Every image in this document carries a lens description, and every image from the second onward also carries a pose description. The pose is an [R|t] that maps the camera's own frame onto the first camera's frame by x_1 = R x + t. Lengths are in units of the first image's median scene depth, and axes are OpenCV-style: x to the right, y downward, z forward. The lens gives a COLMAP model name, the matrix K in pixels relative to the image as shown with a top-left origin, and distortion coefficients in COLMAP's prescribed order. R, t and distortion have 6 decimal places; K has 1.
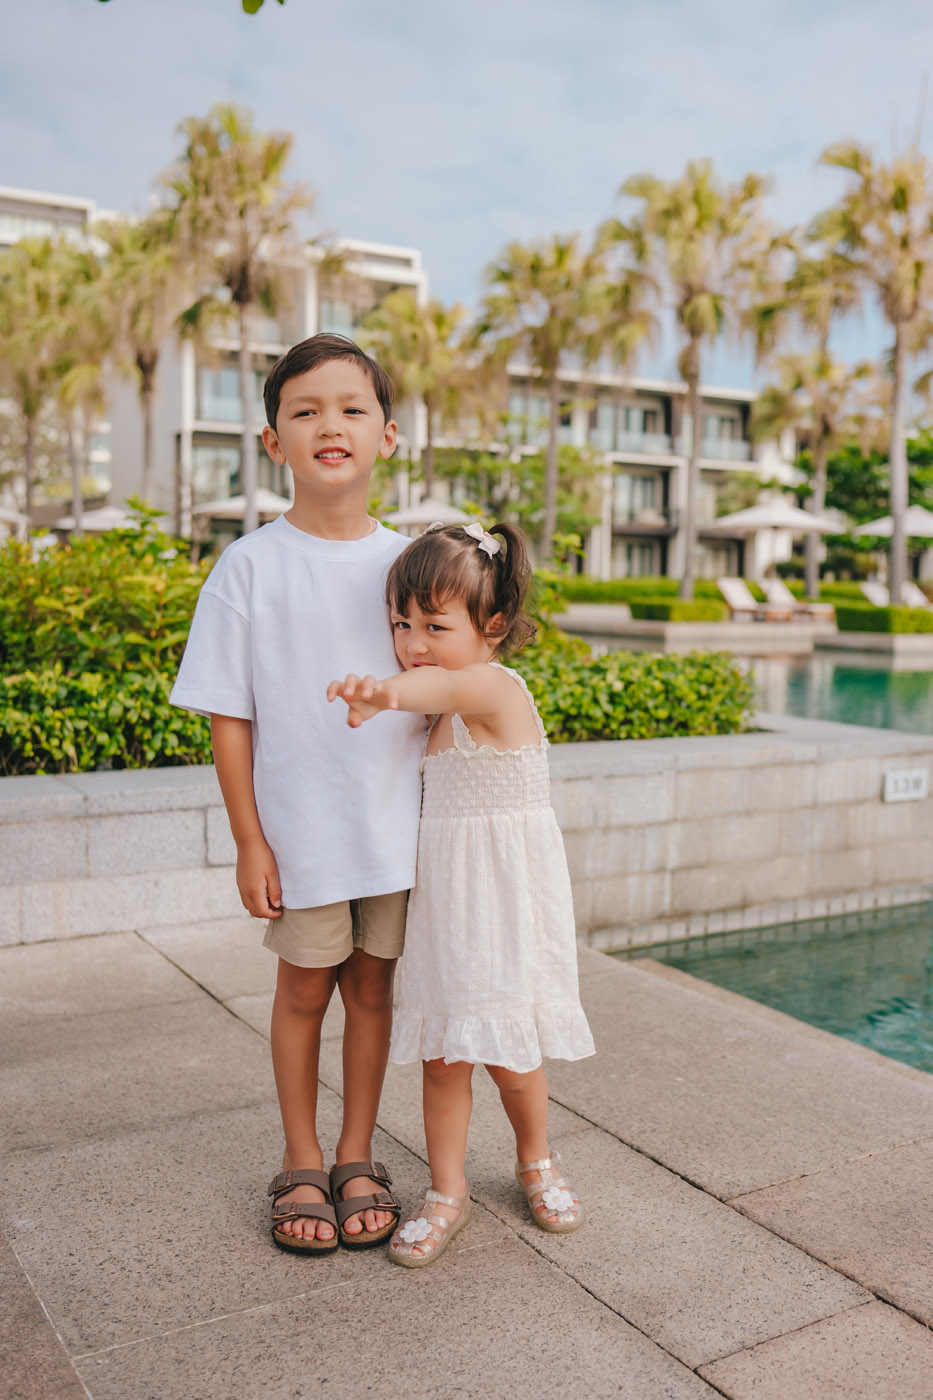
lens RADIAL K [[1356.2, 0, 489.4], [0, 1356.2, 689.6], [0, 0, 1]] dist [-0.008127, 0.000000]
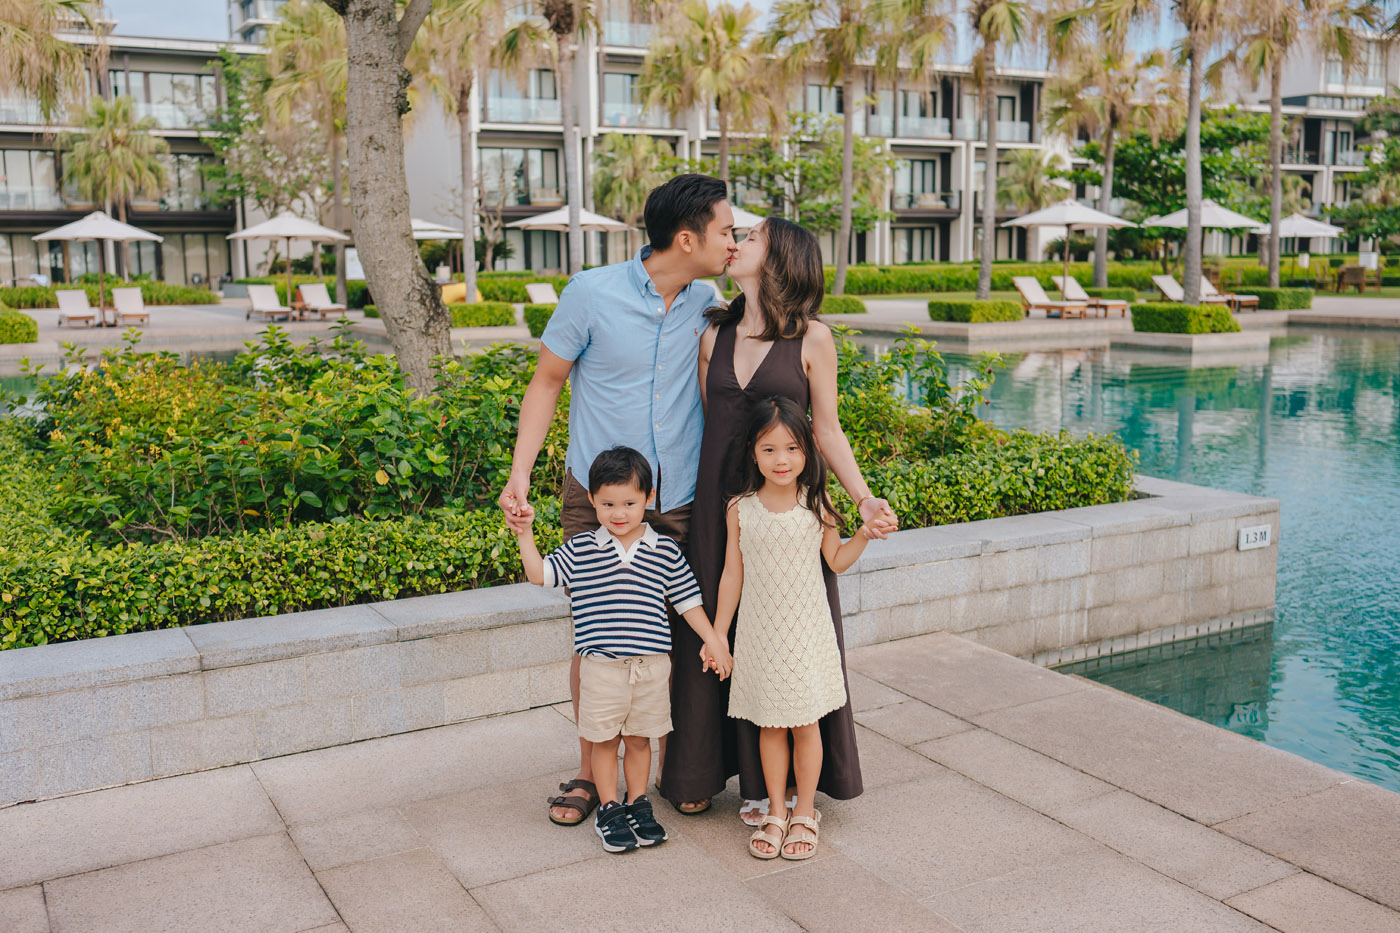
lens RADIAL K [[1356.2, 0, 708.6], [0, 1356.2, 467.1], [0, 0, 1]] dist [-0.008127, 0.000000]
pose [[0.998920, -0.023363, -0.040150, -0.035877], [0.026155, 0.997171, 0.070468, -0.021956], [0.038390, -0.071442, 0.996706, -0.070428]]
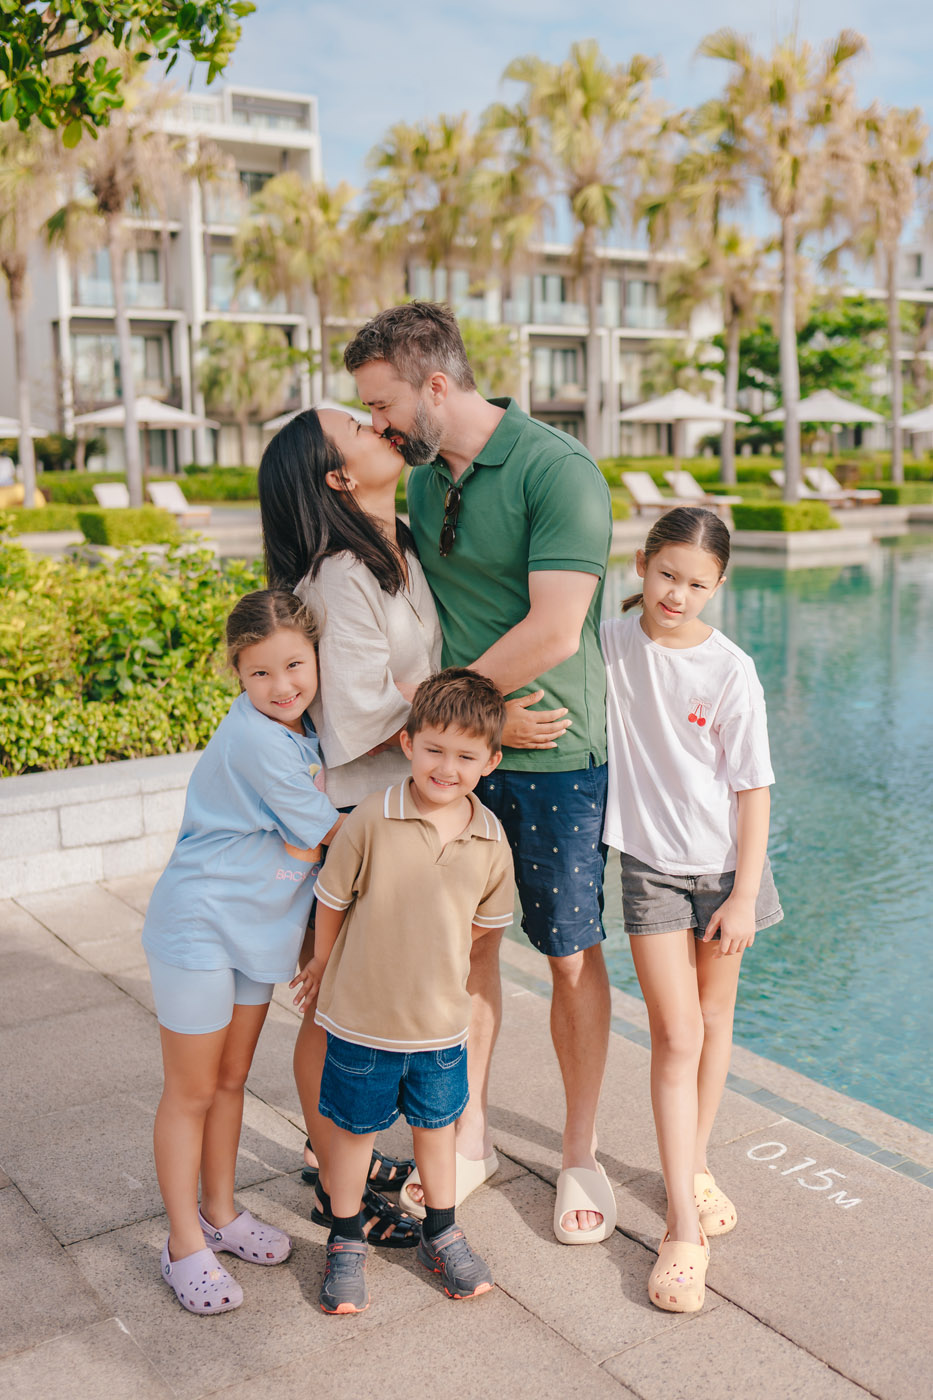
lens RADIAL K [[1470.8, 0, 517.1], [0, 1470.8, 659.1], [0, 0, 1]] dist [-0.010850, 0.000000]
pose [[0.996935, -0.043825, 0.064800, 0.025636], [0.039980, 0.997428, 0.059485, -0.020560], [-0.067241, -0.056712, 0.996124, -0.079722]]
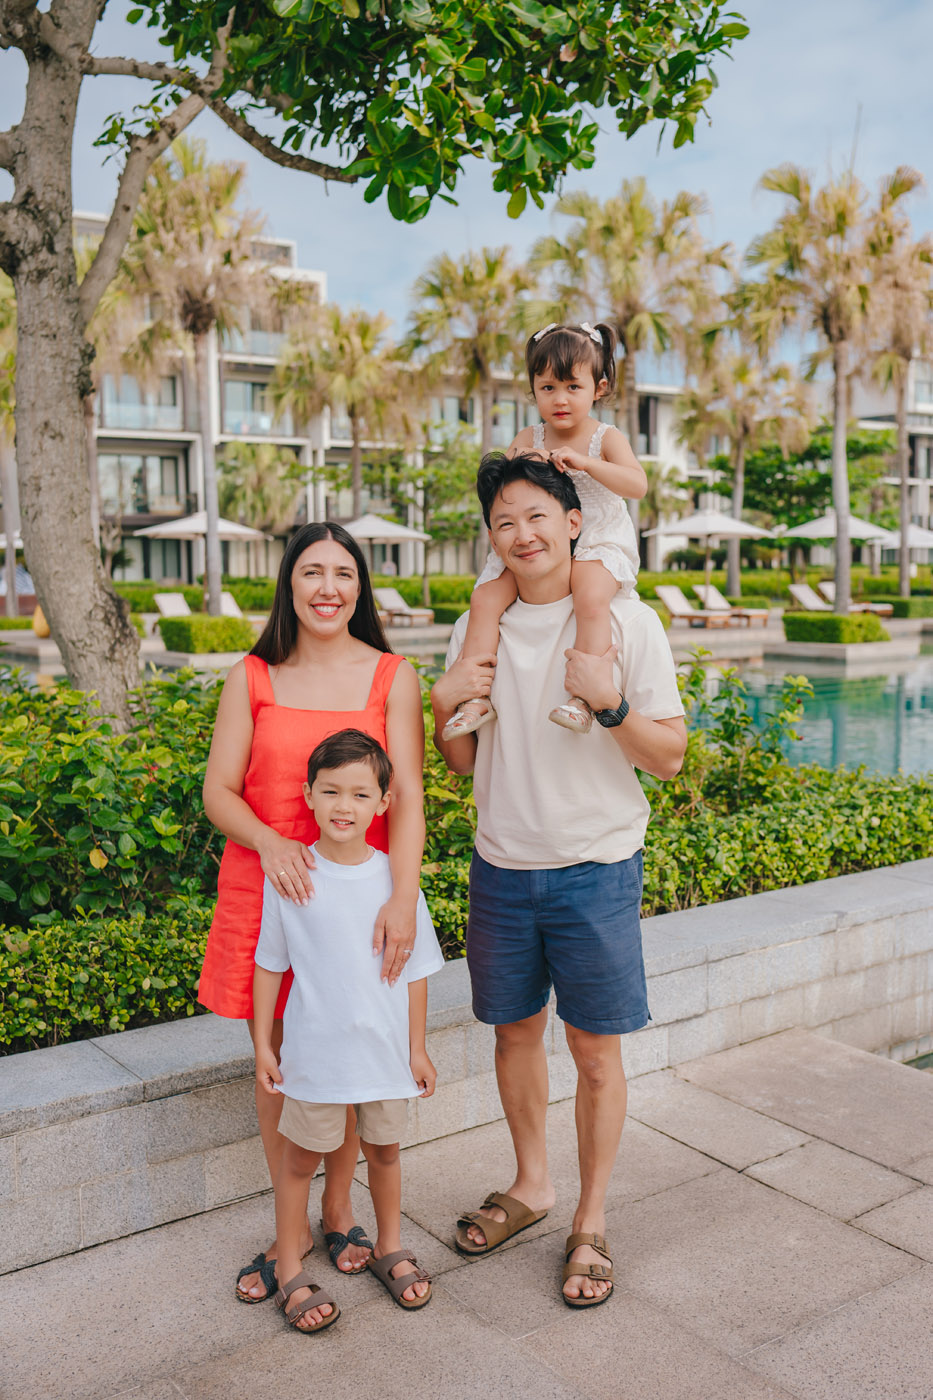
lens RADIAL K [[1356.2, 0, 469.1], [0, 1356.2, 706.9], [0, 0, 1]] dist [-0.008127, 0.000000]
pose [[0.997115, -0.035433, 0.067135, -0.062805], [0.033939, 0.999153, 0.023262, -0.026996], [-0.067903, -0.020916, 0.997473, -0.021387]]
